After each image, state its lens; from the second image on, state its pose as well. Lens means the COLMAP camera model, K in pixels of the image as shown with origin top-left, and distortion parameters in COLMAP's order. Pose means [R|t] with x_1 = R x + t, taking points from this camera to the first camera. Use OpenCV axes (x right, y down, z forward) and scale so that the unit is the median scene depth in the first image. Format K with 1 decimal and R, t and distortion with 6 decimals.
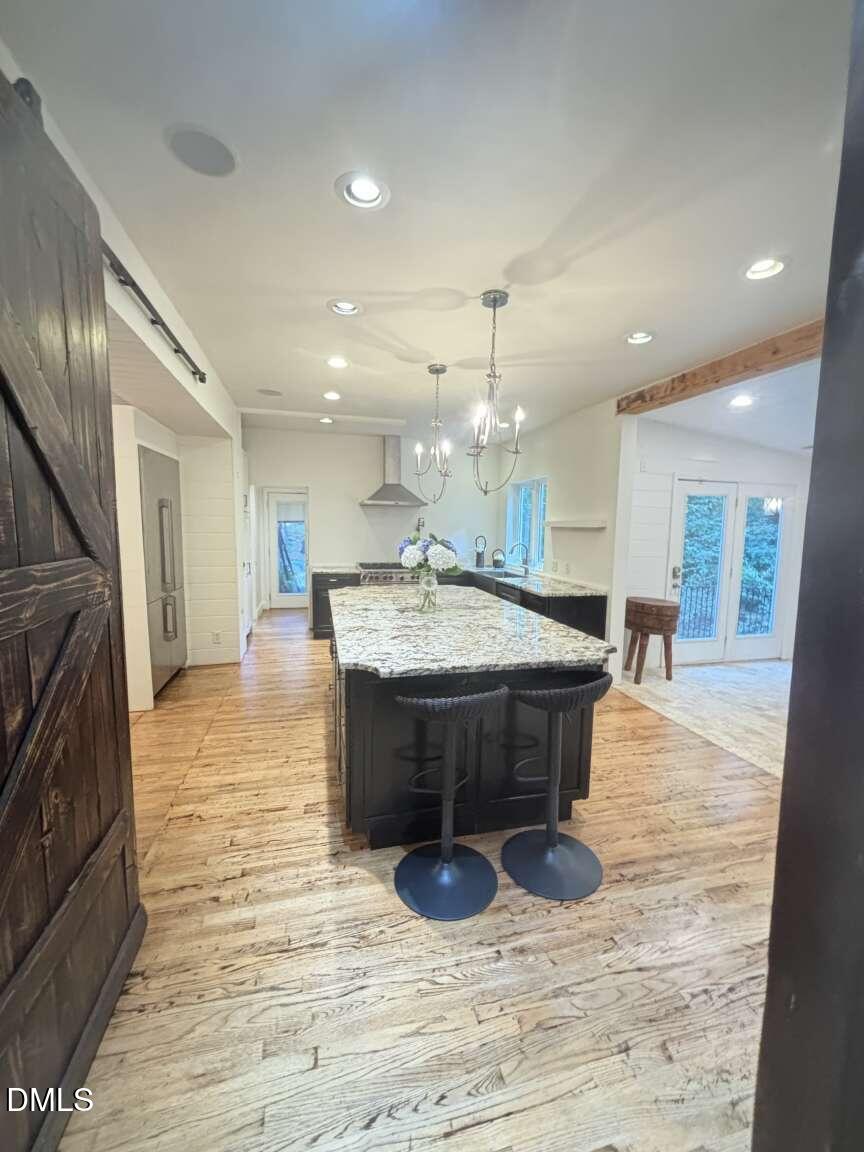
lens RADIAL K [[467.2, 0, 428.3], [0, 467.2, 575.1], [0, 0, 1]] dist [-0.002519, 0.000215]
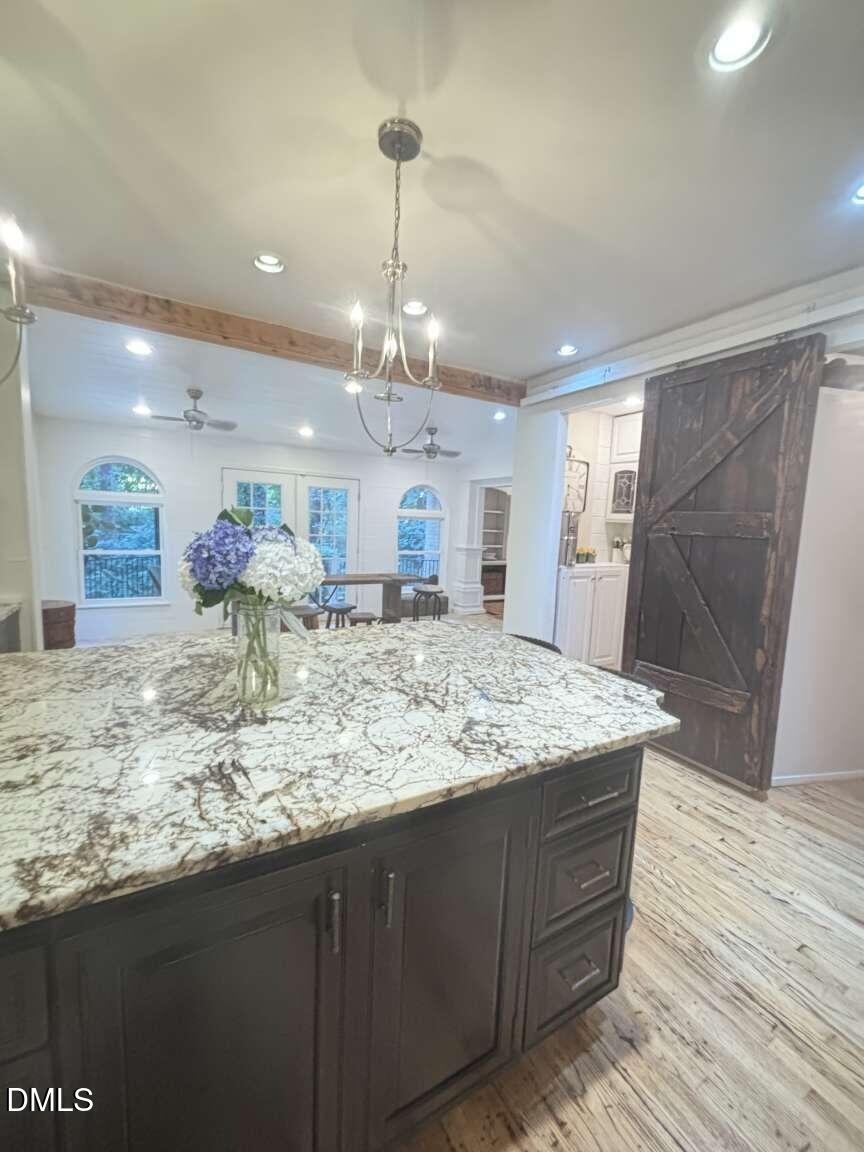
lens RADIAL K [[467.2, 0, 432.0], [0, 467.2, 575.5], [0, 0, 1]] dist [-0.002519, 0.000215]
pose [[-0.274792, -0.144130, 0.950640, -0.424990], [0.054885, 0.984738, 0.165164, -0.089881], [-0.959936, 0.097562, -0.262687, 0.914190]]
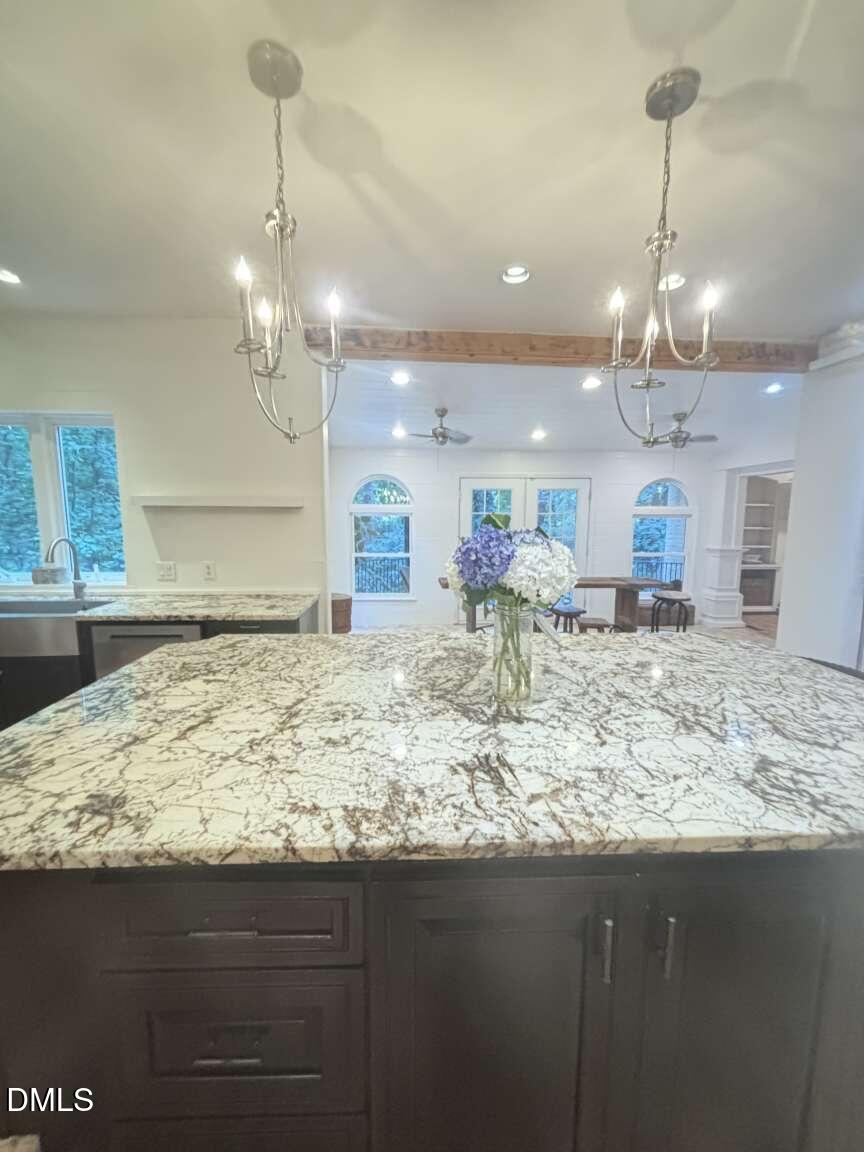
lens RADIAL K [[467.2, 0, 431.2], [0, 467.2, 575.8], [0, 0, 1]] dist [-0.002519, 0.000215]
pose [[0.184729, -0.141362, 0.972570, -0.417081], [0.102483, 0.986977, 0.123990, -0.091946], [-0.977432, 0.076767, 0.196810, 0.942903]]
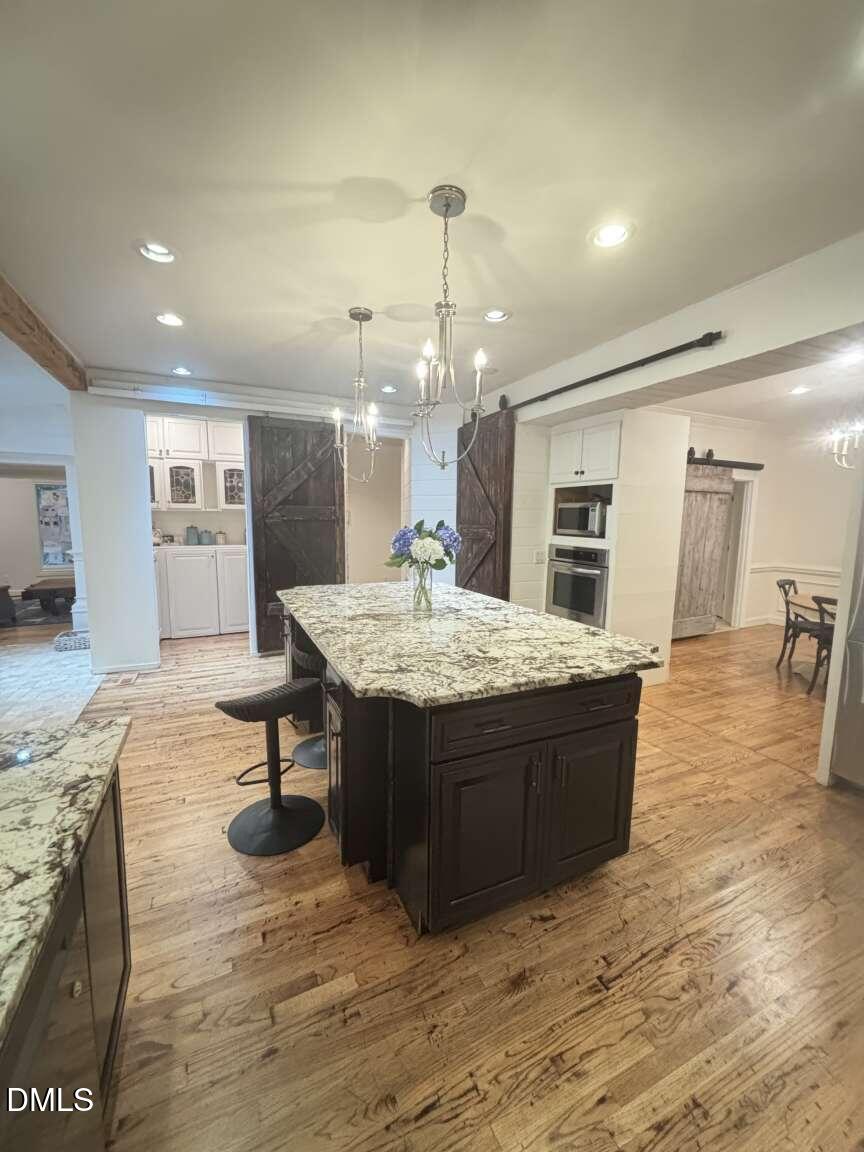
lens RADIAL K [[467.2, 0, 431.9], [0, 467.2, 576.8], [0, 0, 1]] dist [-0.002519, 0.000215]
pose [[-0.980303, -0.004515, -0.197447, 0.149189], [-0.049852, 0.973022, 0.225263, -0.175103], [0.191103, 0.230669, -0.954081, 1.769252]]
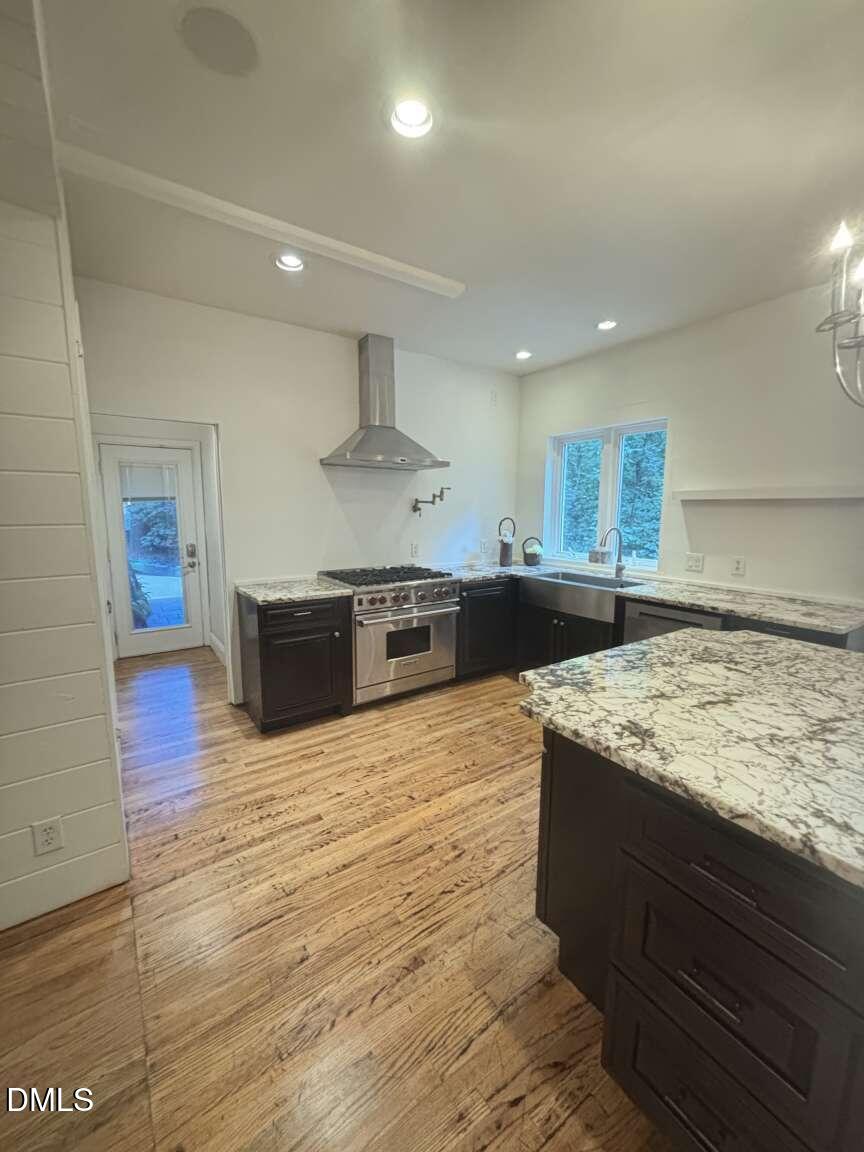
lens RADIAL K [[467.2, 0, 432.9], [0, 467.2, 577.6], [0, 0, 1]] dist [-0.002519, 0.000215]
pose [[0.932652, -0.066513, 0.354592, -0.465540], [0.050543, 0.997254, 0.054122, -0.087862], [-0.357218, -0.032554, 0.933453, 0.925475]]
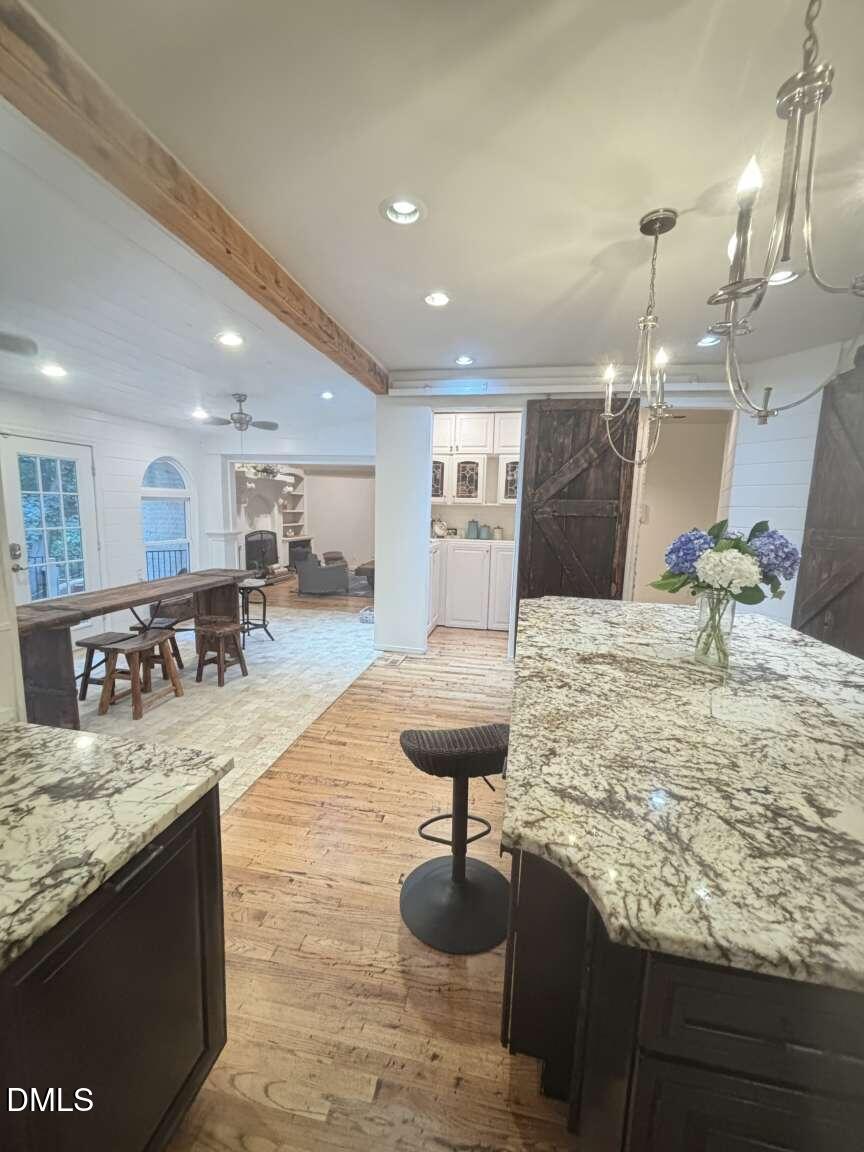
lens RADIAL K [[467.2, 0, 431.1], [0, 467.2, 574.3], [0, 0, 1]] dist [-0.002519, 0.000215]
pose [[-0.905559, -0.104247, 0.411211, 0.077871], [-0.000328, 0.969508, 0.245061, -0.153740], [-0.424220, 0.221783, -0.877981, 1.550607]]
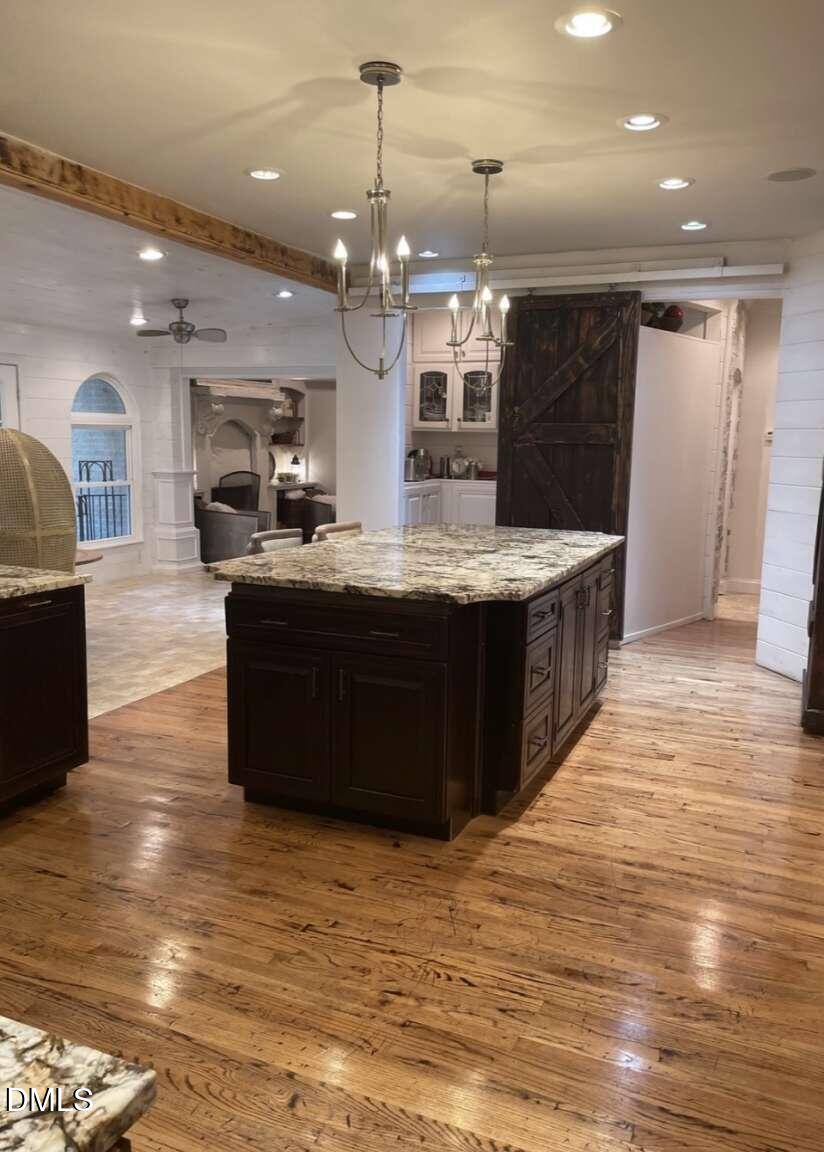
lens RADIAL K [[902.5, 0, 420.2], [0, 902.5, 574.7], [0, 0, 1]] dist [0.050297, -0.032472]
pose [[-0.801107, -0.125190, 0.585282, -0.656869], [0.029805, 0.968323, 0.247916, -0.214607], [-0.597779, 0.216052, -0.771999, 1.976671]]
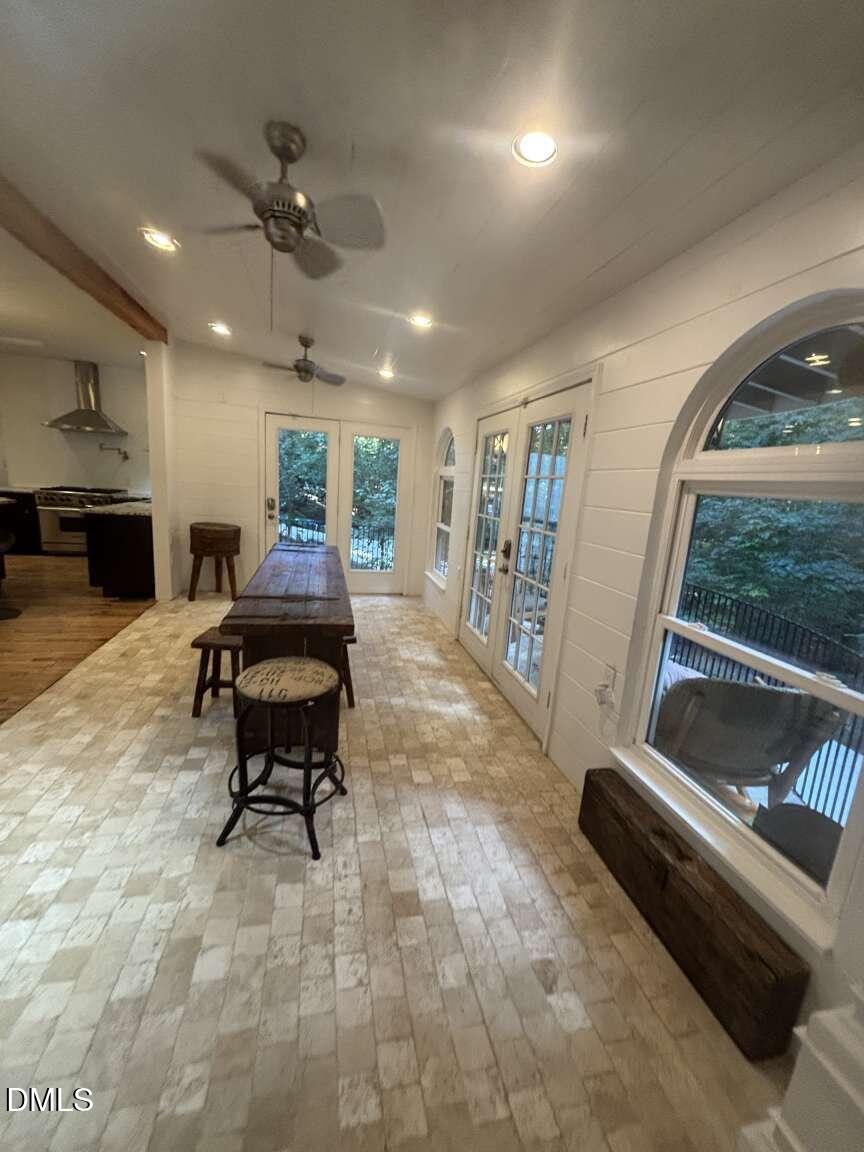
lens RADIAL K [[467.2, 0, 427.5], [0, 467.2, 575.0], [0, 0, 1]] dist [-0.002519, 0.000215]
pose [[0.998289, 0.057924, -0.007970, 1.430172], [-0.056998, 0.994473, 0.088178, 0.065862], [0.013034, -0.087572, 0.996073, -0.097818]]
